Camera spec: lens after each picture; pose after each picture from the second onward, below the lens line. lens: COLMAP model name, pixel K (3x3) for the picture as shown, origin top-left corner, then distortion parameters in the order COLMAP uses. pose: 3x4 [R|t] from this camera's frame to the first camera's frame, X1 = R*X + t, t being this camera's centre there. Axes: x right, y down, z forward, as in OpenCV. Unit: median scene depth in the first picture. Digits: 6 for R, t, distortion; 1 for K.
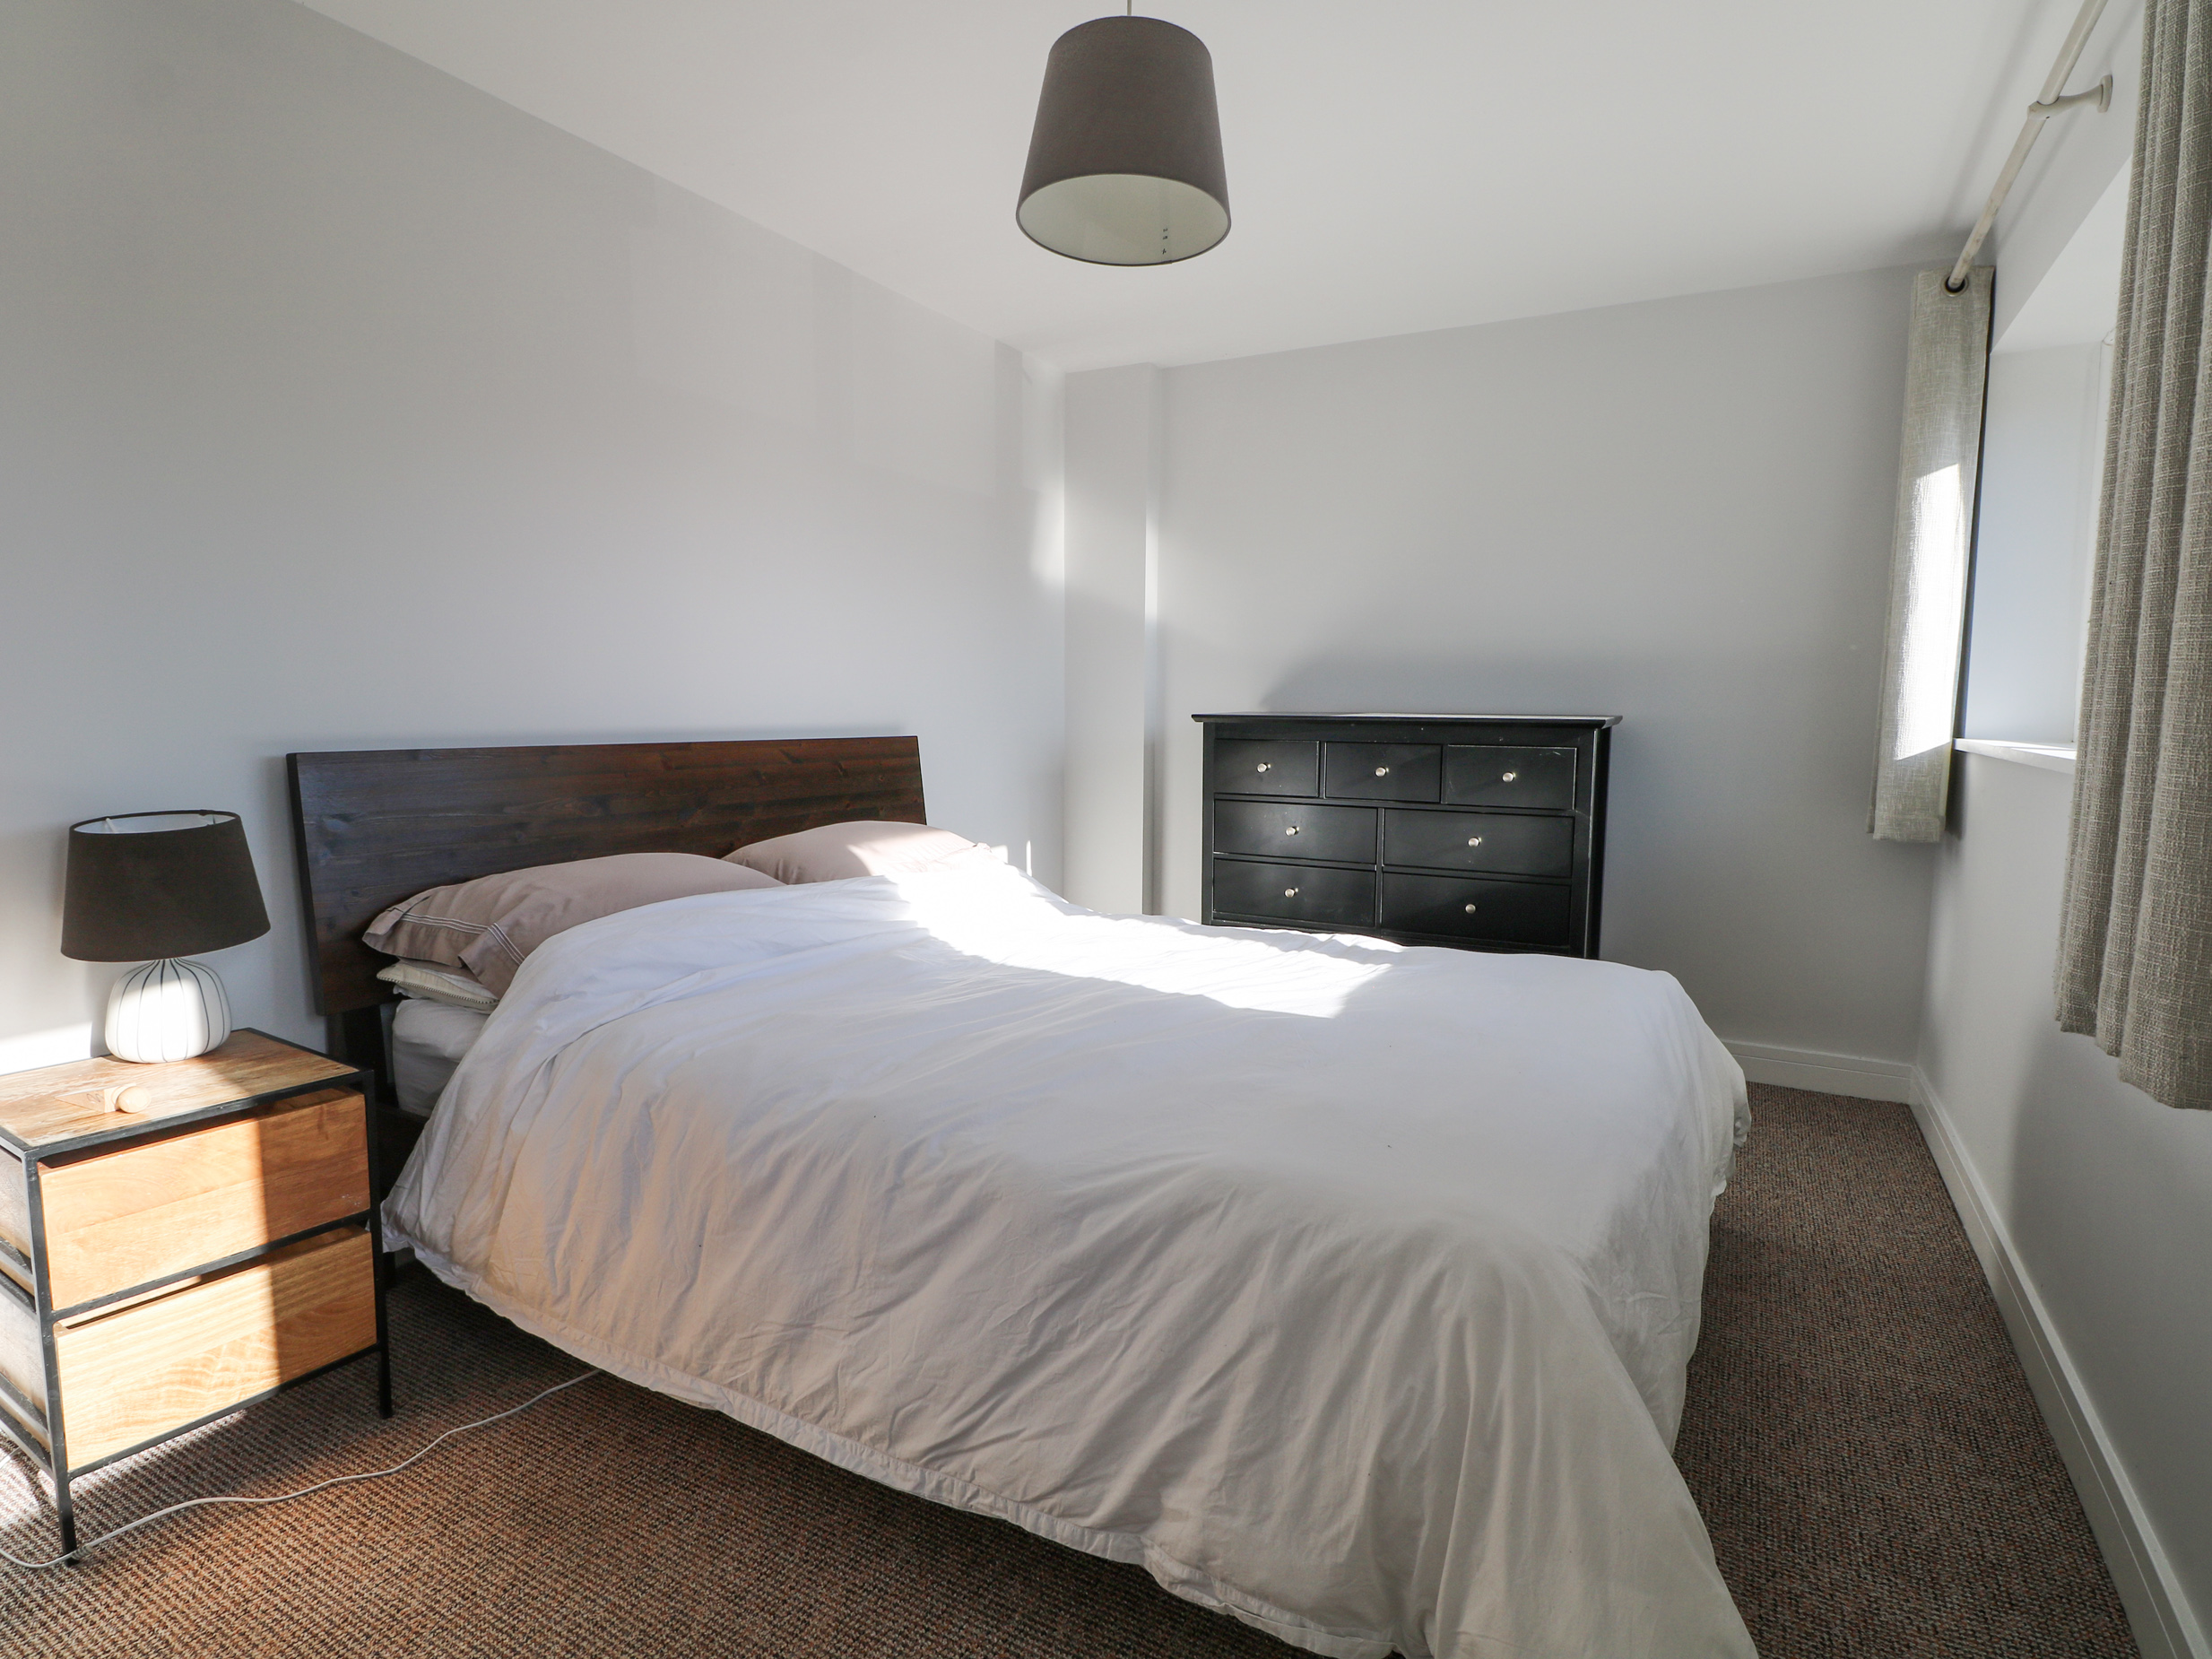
lens RADIAL K [[1155.0, 0, 1097.8], [0, 1155.0, 828.9], [0, 0, 1]] dist [-0.007877, -0.001242]
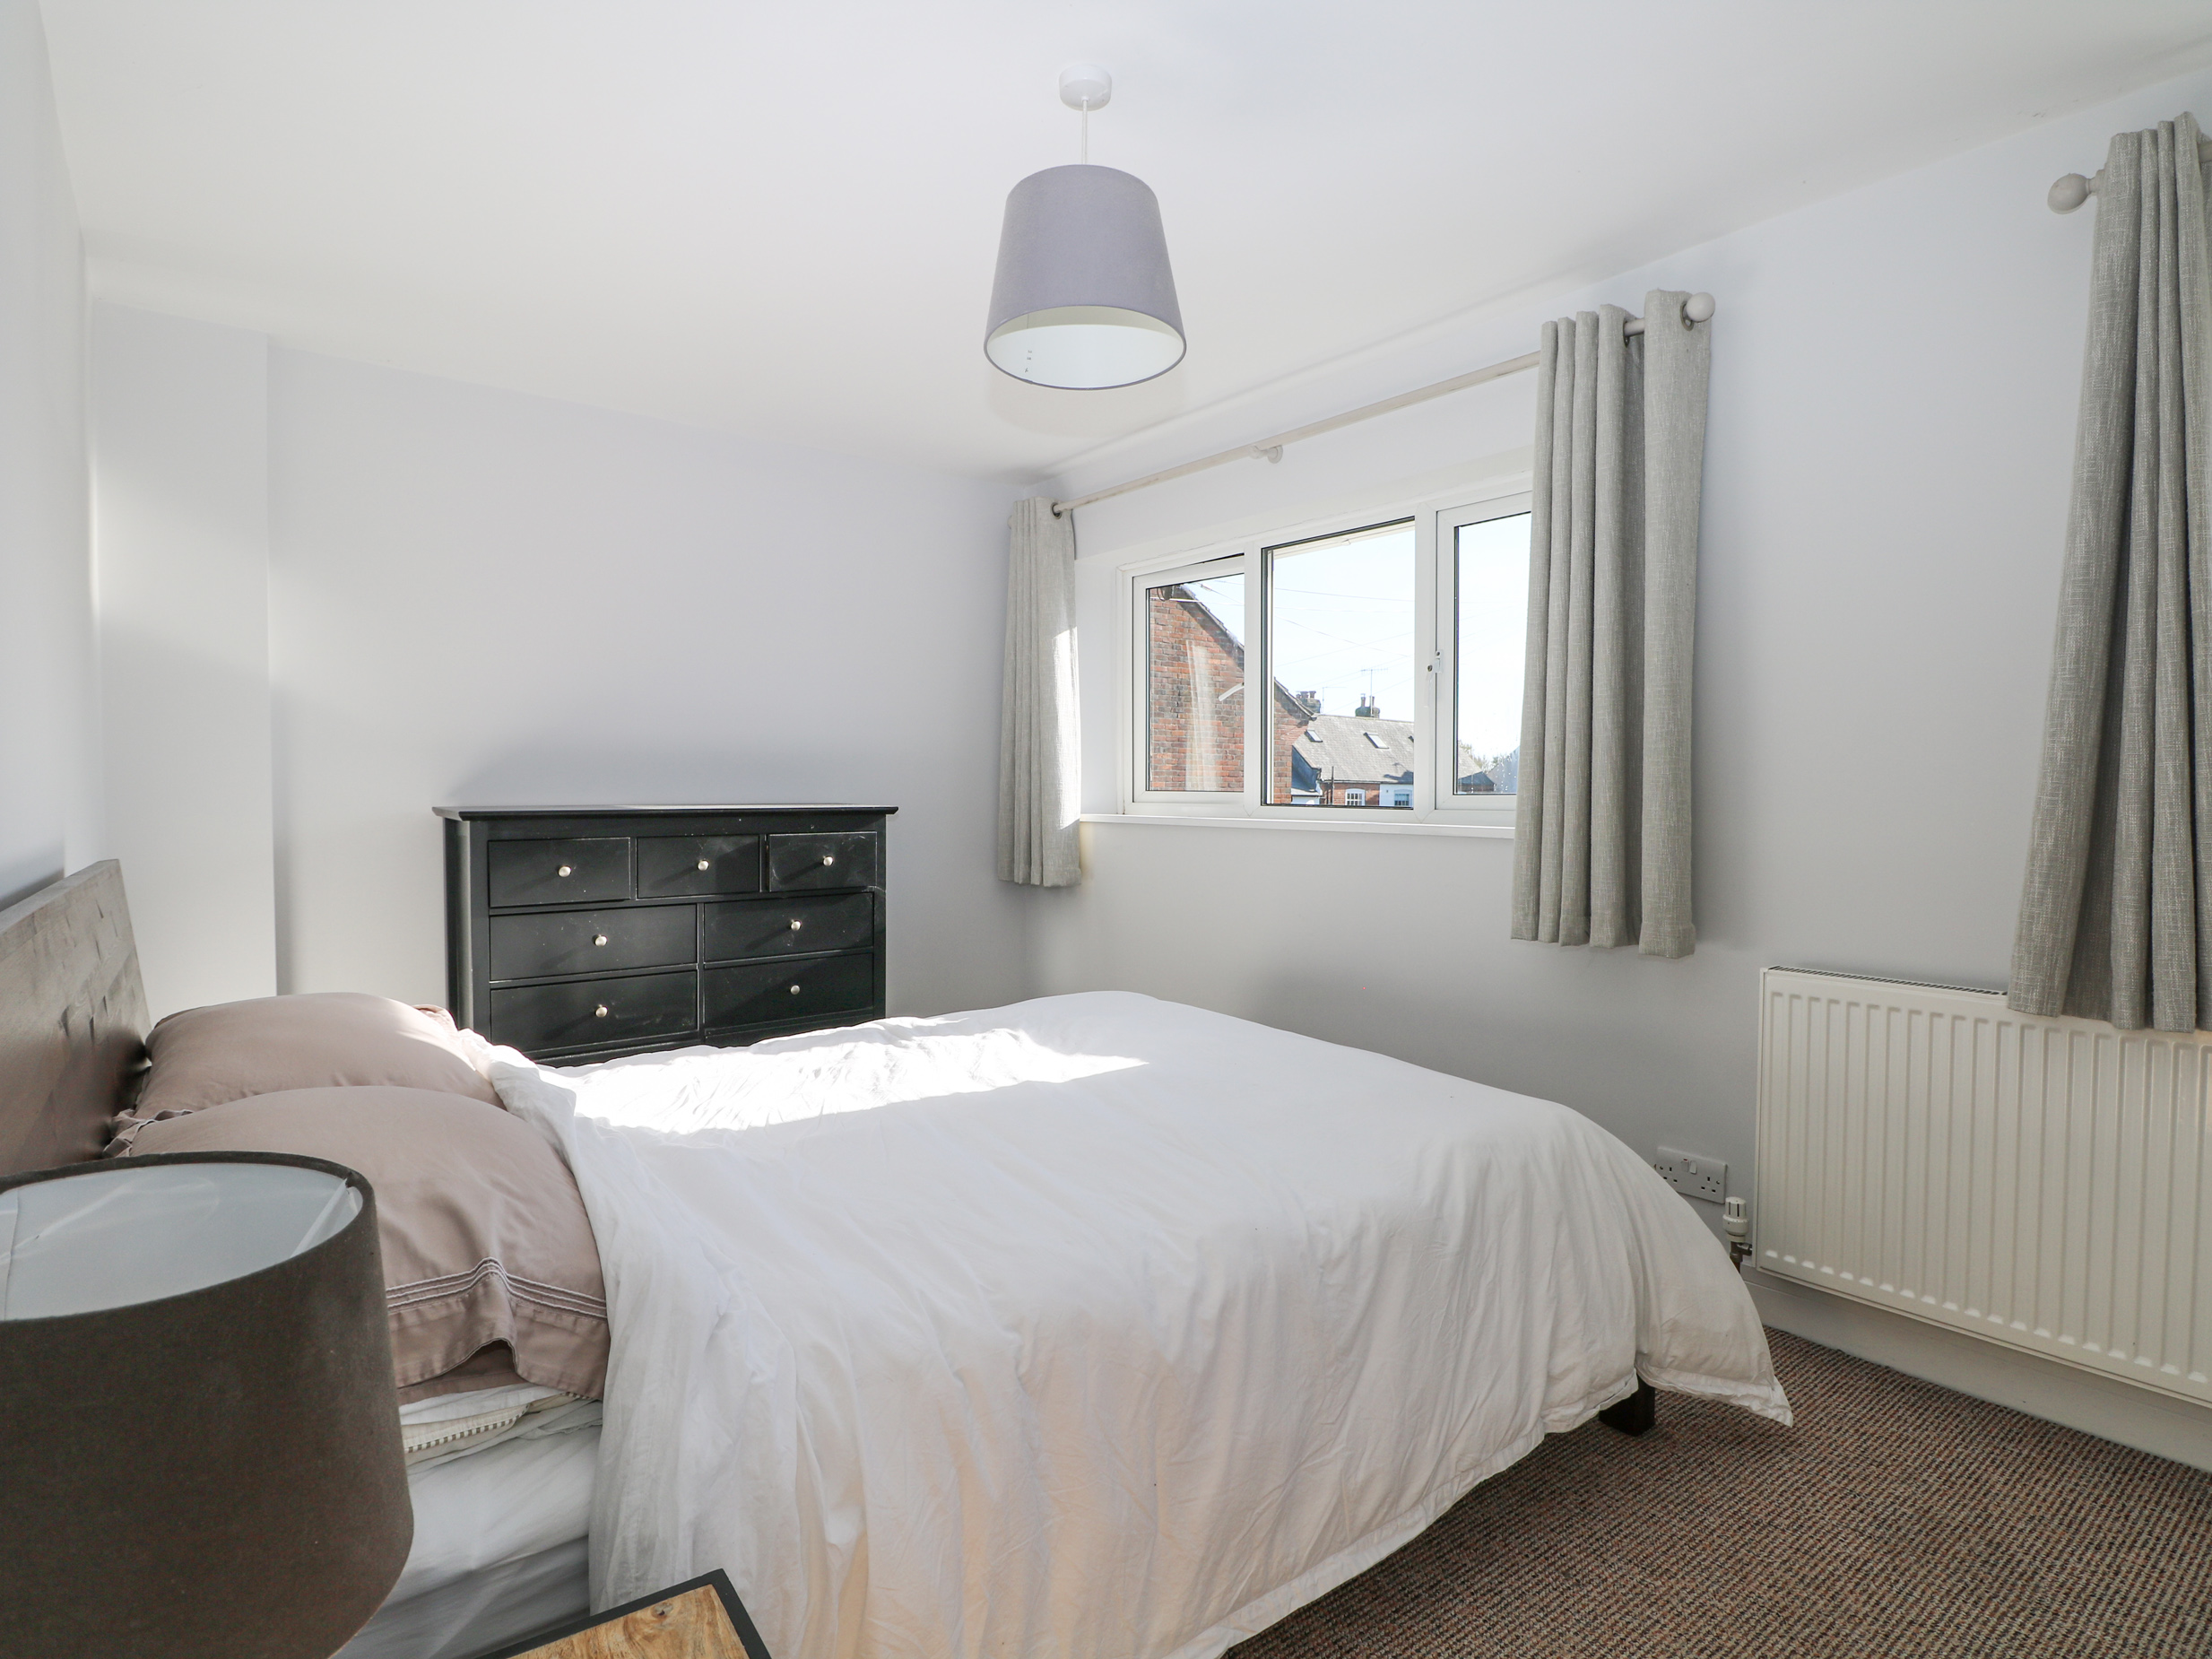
lens RADIAL K [[1155.0, 0, 1098.3], [0, 1155.0, 828.8], [0, 0, 1]] dist [-0.007877, -0.001242]
pose [[0.391354, -0.041518, 0.919303, -0.521130], [0.110460, 0.993878, -0.002137, -0.043140], [-0.913587, 0.102383, 0.393544, 0.327451]]
